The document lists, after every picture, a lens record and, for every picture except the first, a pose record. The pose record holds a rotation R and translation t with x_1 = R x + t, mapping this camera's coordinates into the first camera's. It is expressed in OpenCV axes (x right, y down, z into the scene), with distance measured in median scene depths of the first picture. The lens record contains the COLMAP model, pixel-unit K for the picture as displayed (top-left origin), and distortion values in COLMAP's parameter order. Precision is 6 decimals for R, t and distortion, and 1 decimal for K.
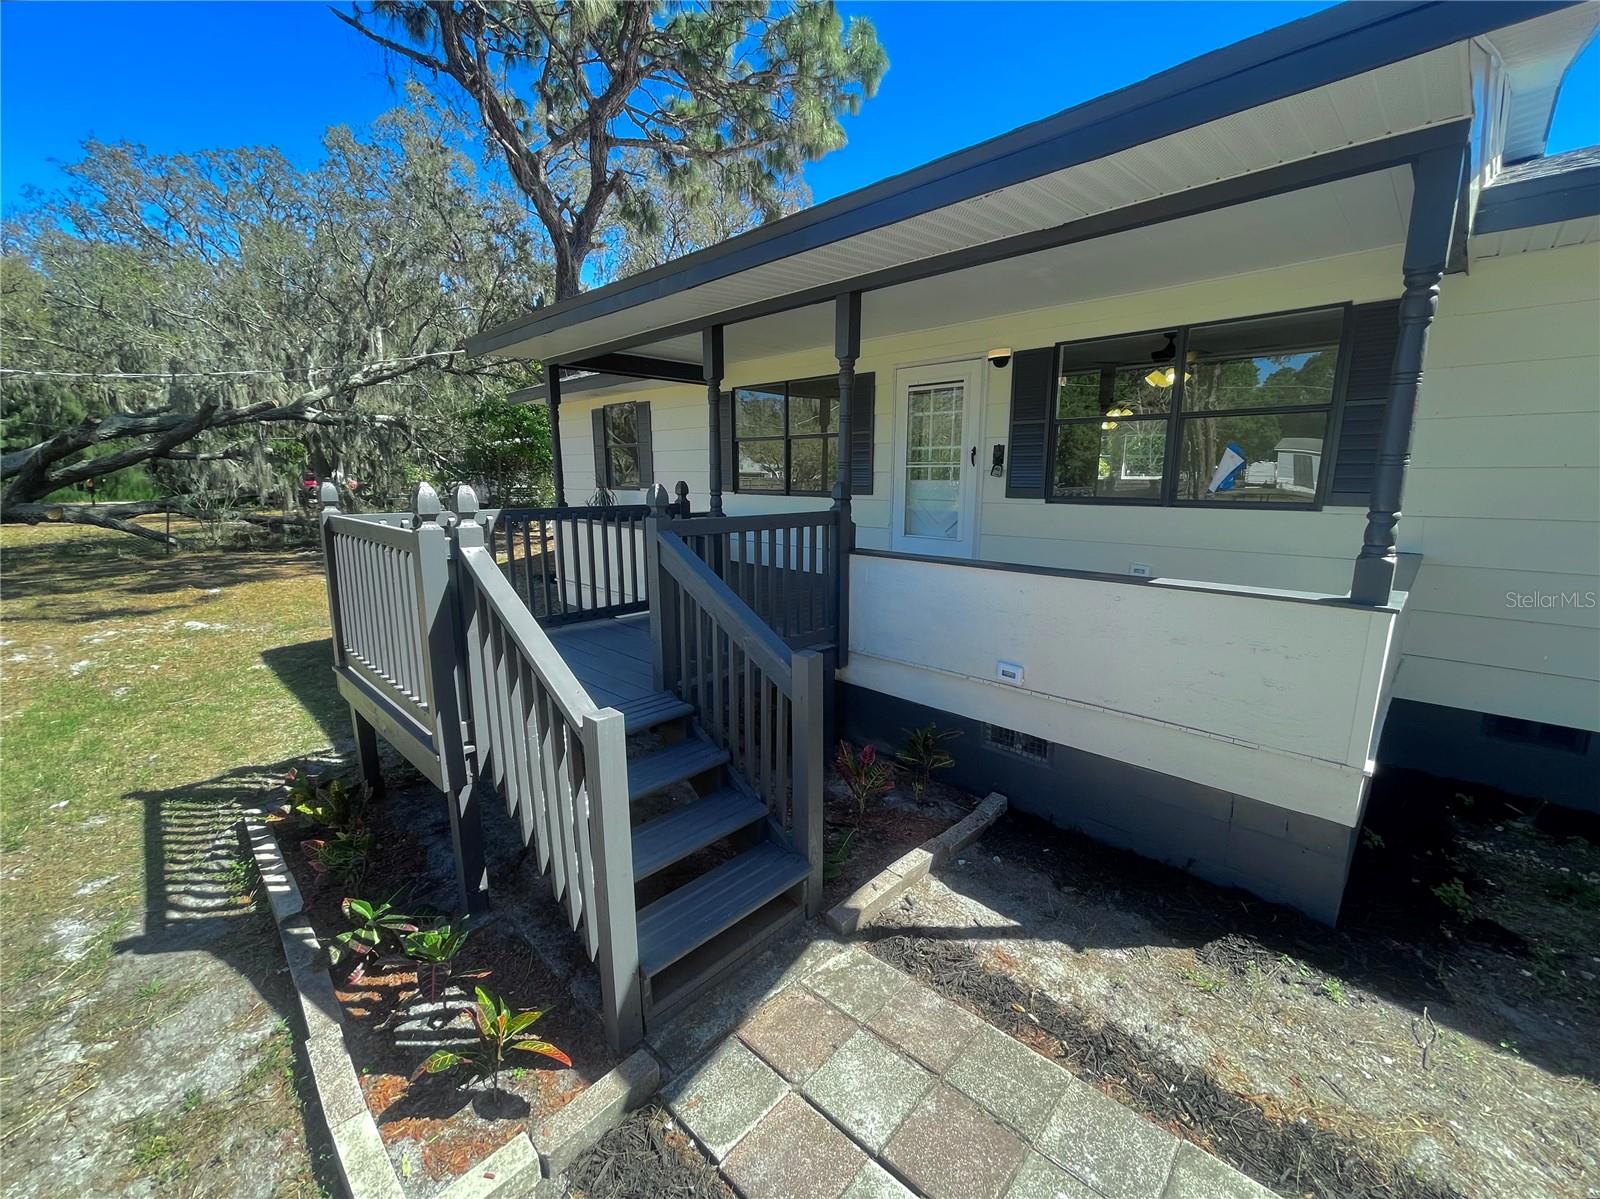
lens RADIAL K [[658.6, 0, 796.3], [0, 658.6, 595.1], [0, 0, 1]] dist [-0.011267, 0.015683]
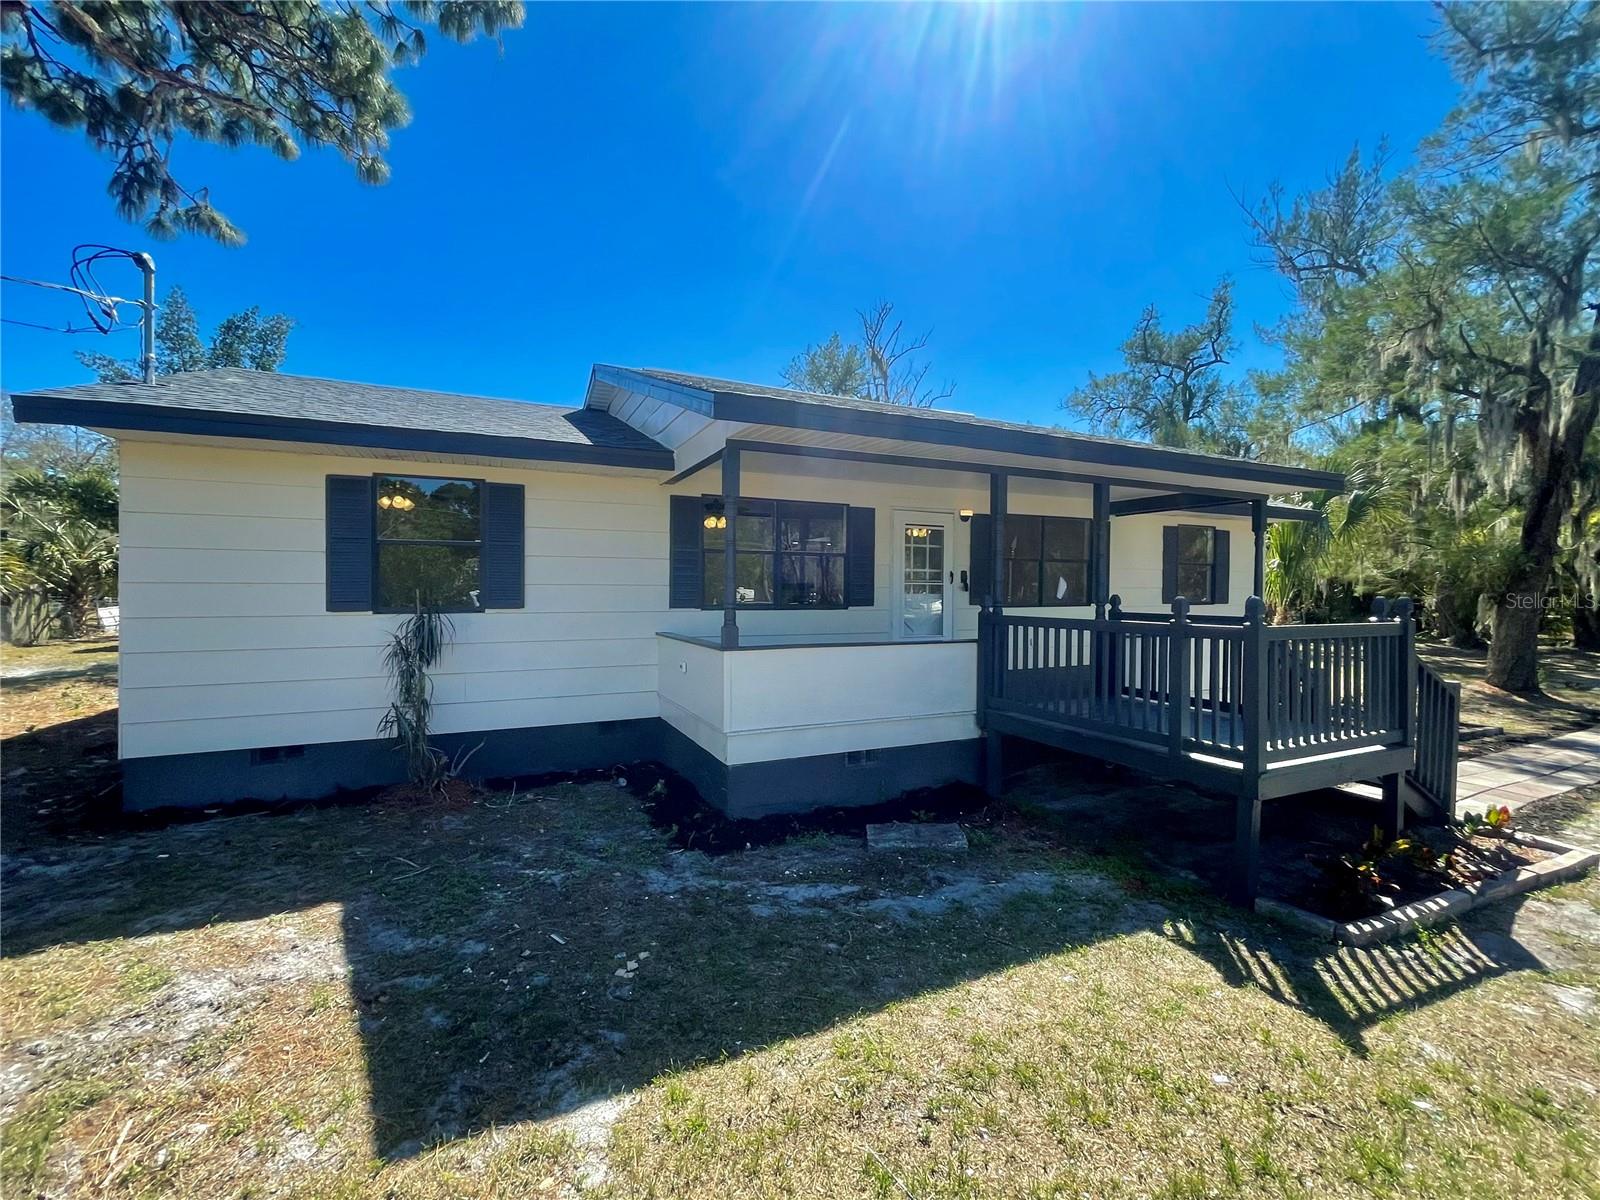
lens RADIAL K [[662.1, 0, 792.3], [0, 662.1, 602.8], [0, 0, 1]] dist [0.000801, 0.000038]
pose [[0.355547, -0.024252, 0.934344, -1.336414], [0.162519, 0.986039, -0.036250, -0.171978], [-0.920421, 0.164737, 0.354524, 0.876414]]
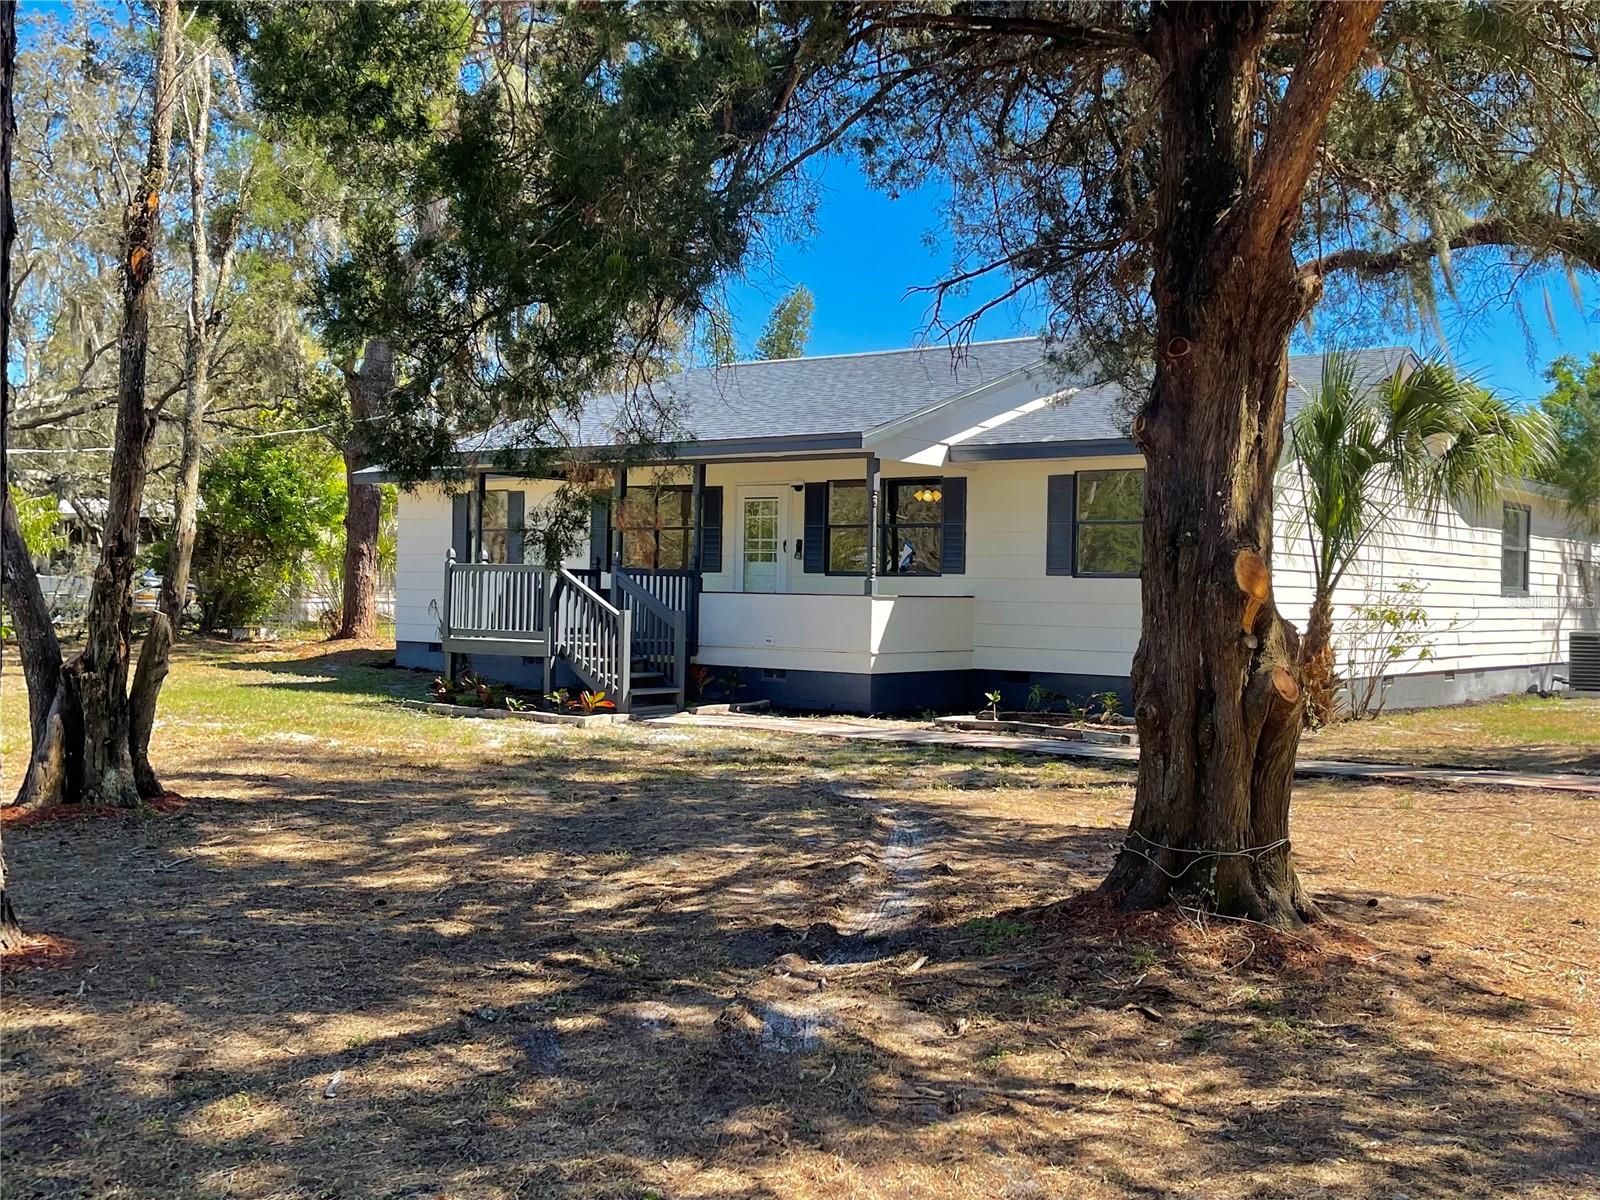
lens RADIAL K [[1634.2, 0, 800.0], [0, 1634.2, 600.0], [0, 0, 1]] dist [0.081050, -0.000516]
pose [[0.993261, 0.019210, 0.114298, -0.133519], [0.000993, 0.984721, -0.174136, 0.613023], [-0.115897, 0.173076, 0.978066, -2.881697]]
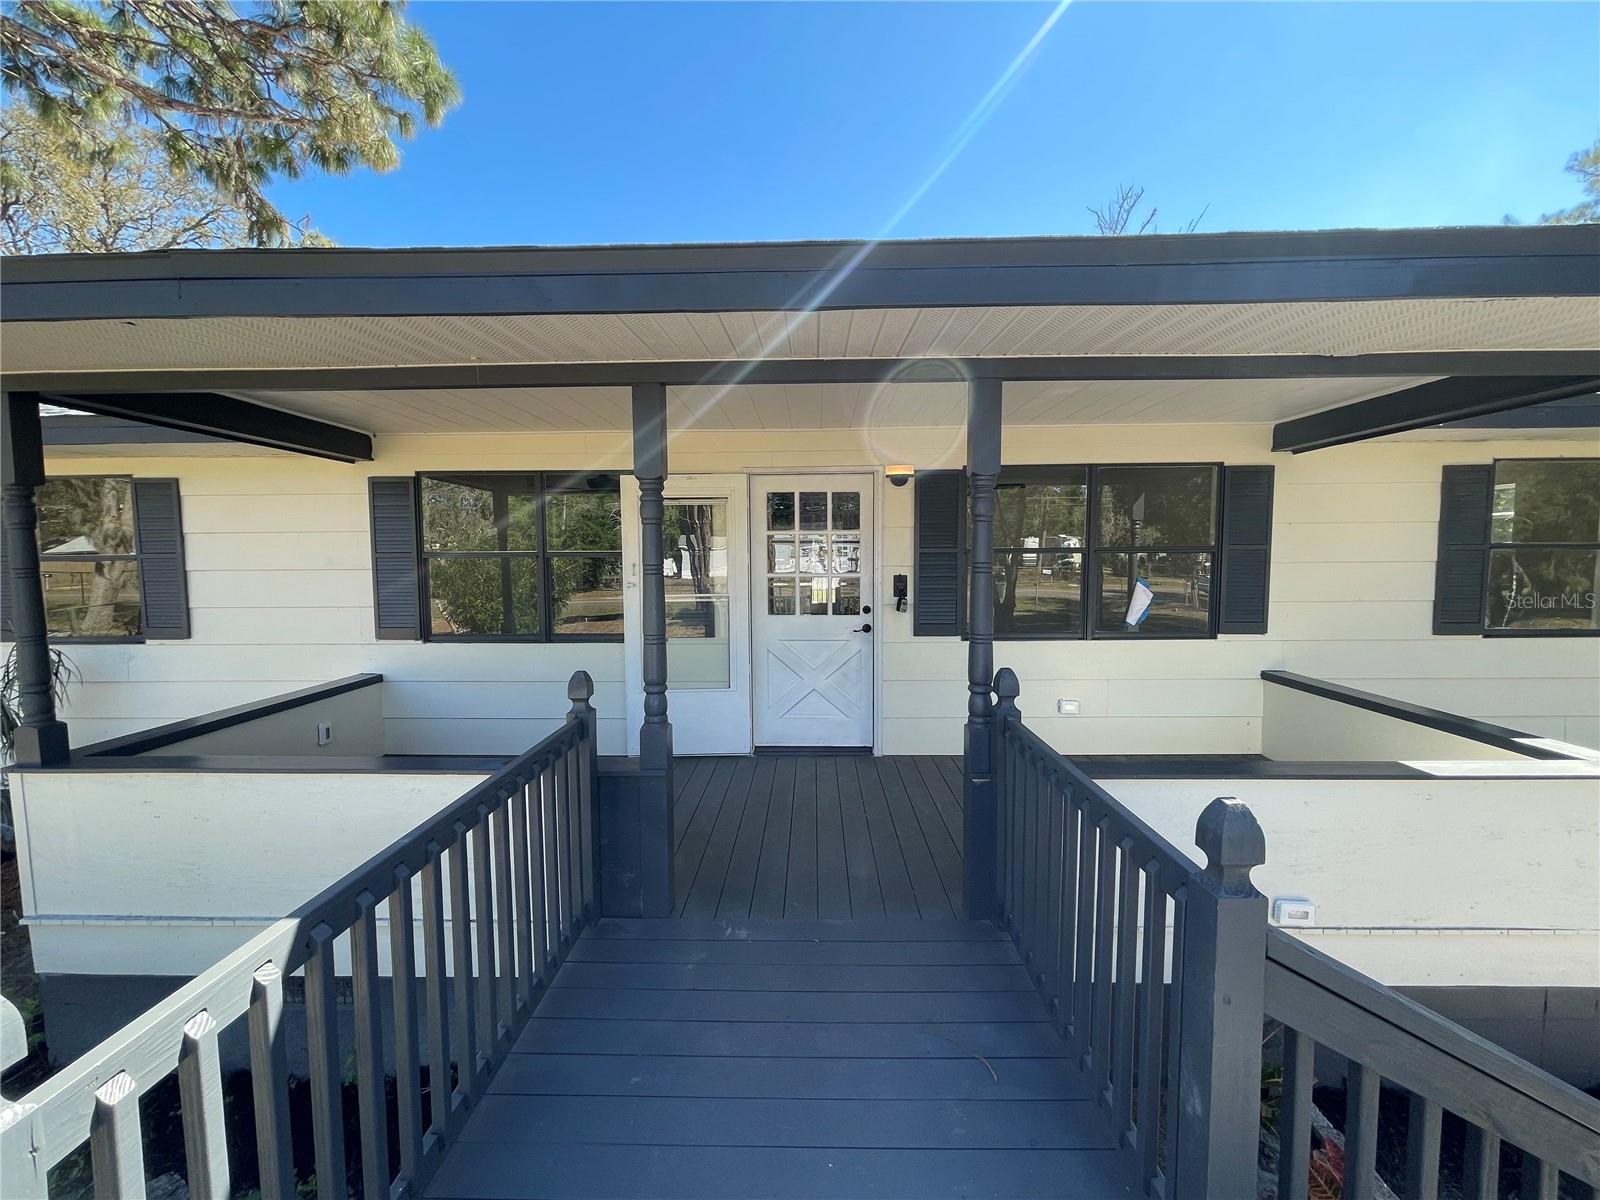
lens RADIAL K [[640.5, 0, 797.7], [0, 640.5, 599.1], [0, 0, 1]] dist [-0.000826, -0.000585]
pose [[0.734812, -0.058830, 0.675714, -0.363960], [0.131417, 0.989702, -0.056744, -0.176697], [-0.665417, 0.130497, 0.734976, 0.511694]]
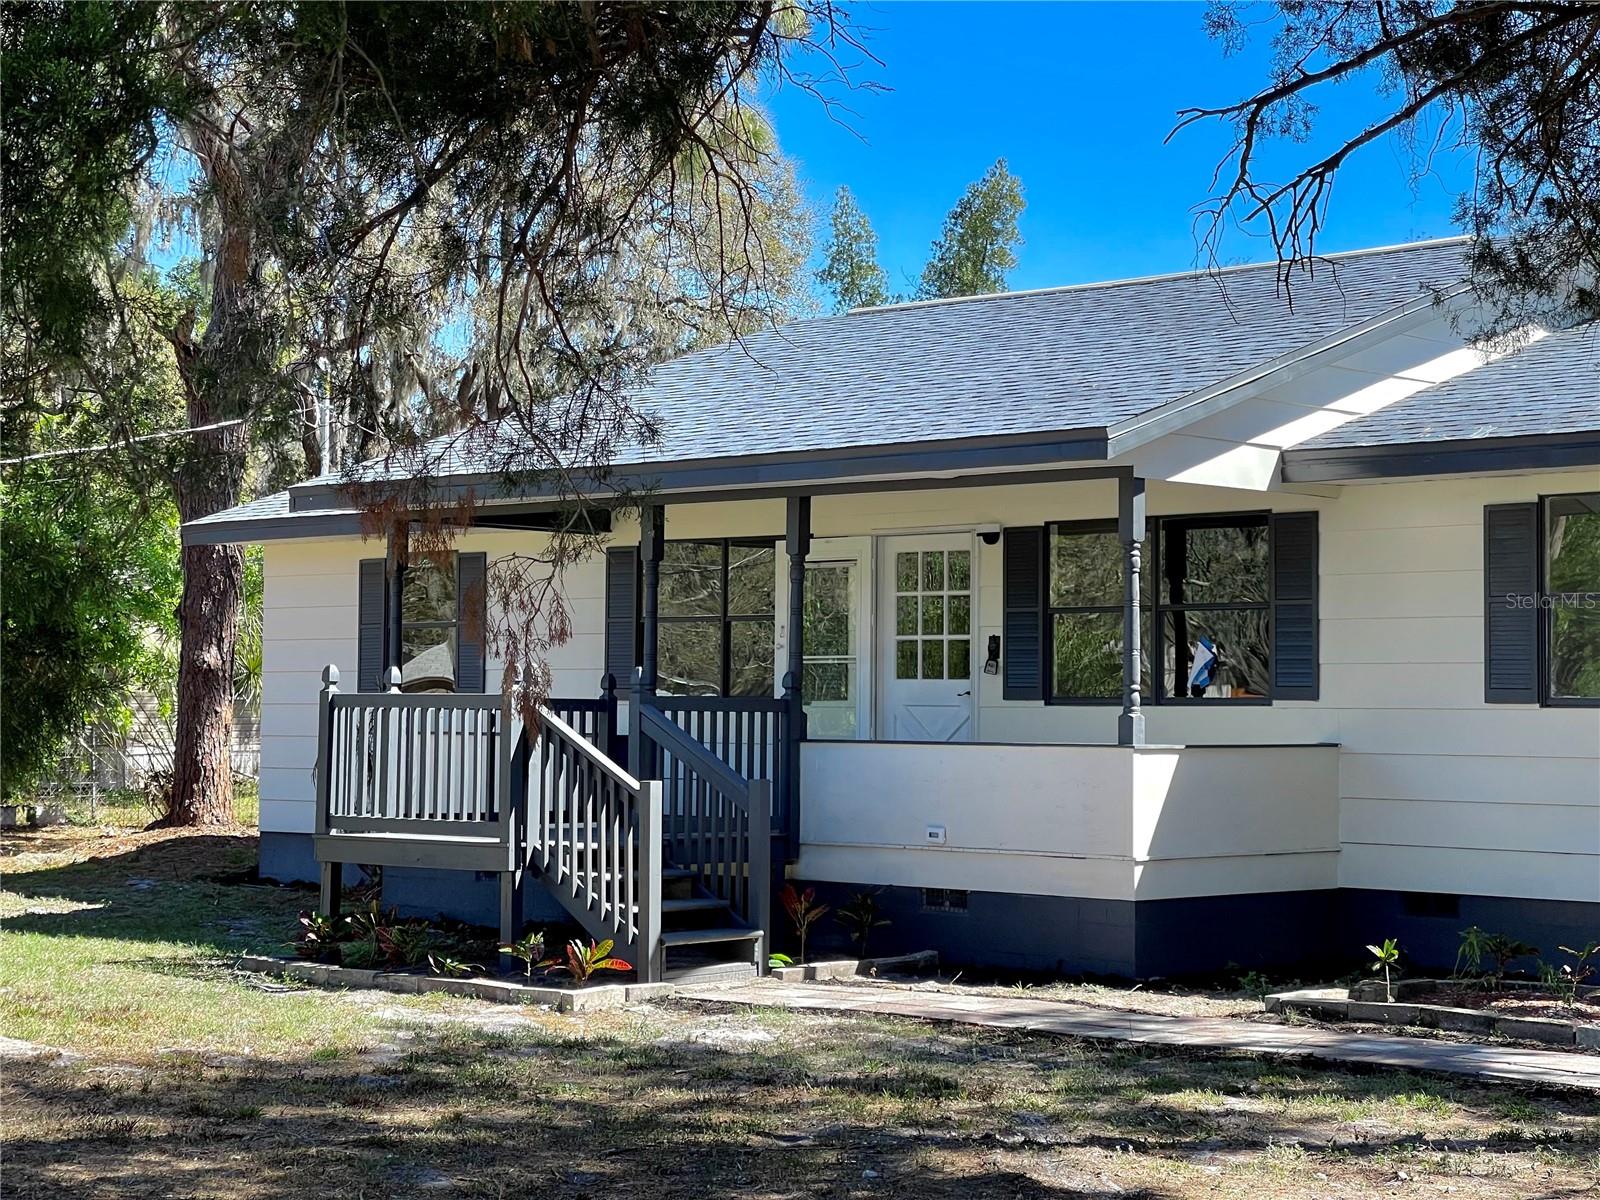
lens RADIAL K [[2887.2, 0, 775.0], [0, 2887.2, 592.8], [0, 0, 1]] dist [0.207532, 0.086838]
pose [[0.999541, 0.009594, 0.028741, -0.067286], [-0.002967, 0.974980, -0.222275, 0.538849], [-0.030154, 0.222087, 0.974560, -2.600241]]
